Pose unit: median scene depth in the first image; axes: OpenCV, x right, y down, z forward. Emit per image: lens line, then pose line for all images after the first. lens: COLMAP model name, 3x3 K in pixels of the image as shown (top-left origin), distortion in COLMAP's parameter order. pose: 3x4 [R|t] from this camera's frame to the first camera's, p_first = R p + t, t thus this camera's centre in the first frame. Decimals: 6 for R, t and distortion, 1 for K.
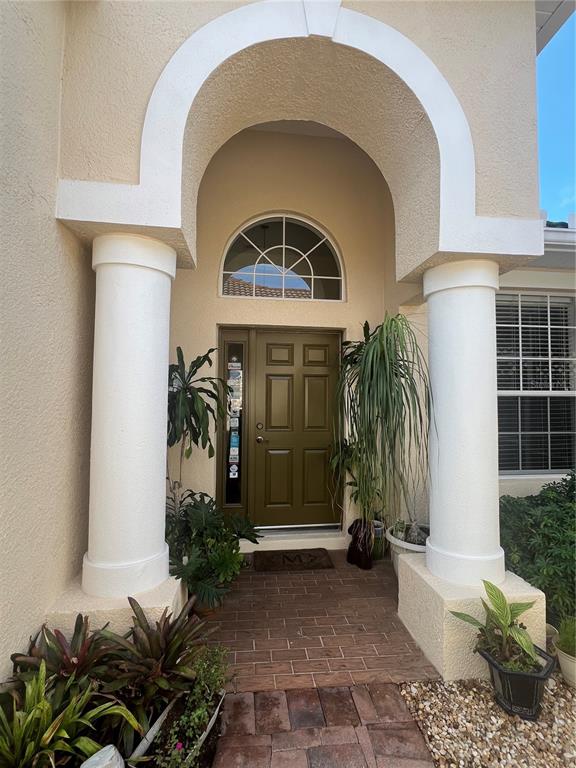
lens RADIAL K [[388.5, 0, 287.8], [0, 388.5, 378.8], [0, 0, 1]] dist [-0.003998, 0.000464]
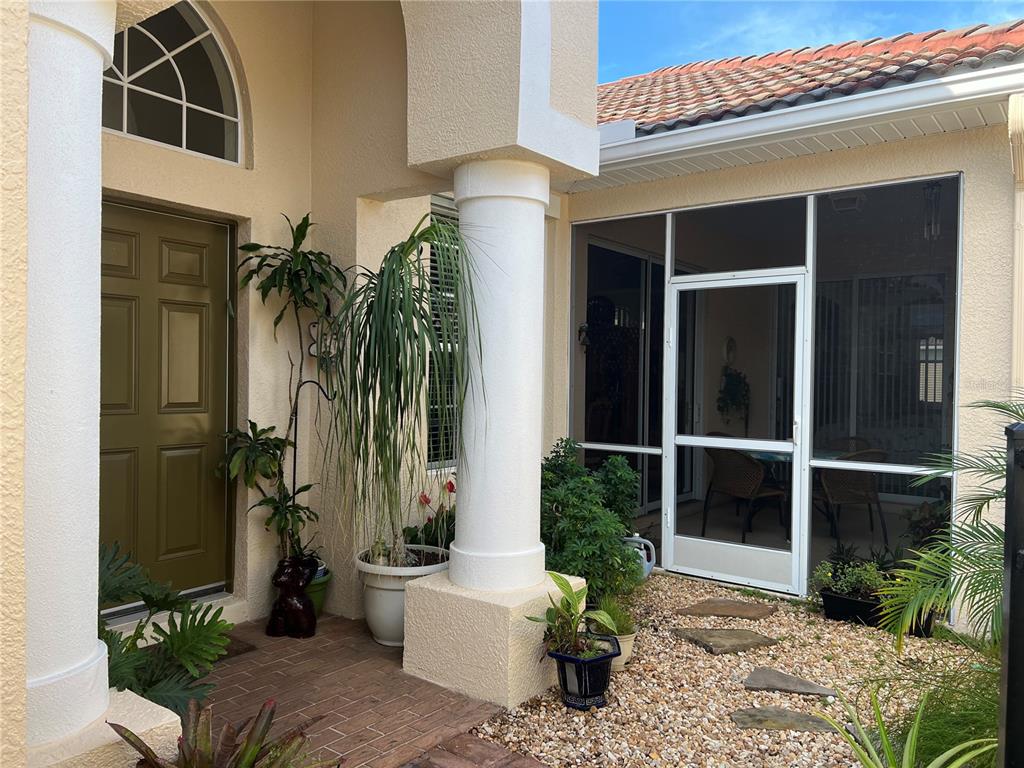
lens RADIAL K [[789.6, 0, 511.6], [0, 789.6, 382.4], [0, 0, 1]] dist [0.025708, -0.016111]
pose [[0.683952, -0.000662, 0.729526, -0.670931], [-0.047694, 0.997820, 0.045621, 0.047166], [-0.727966, -0.065997, 0.682429, -0.038554]]
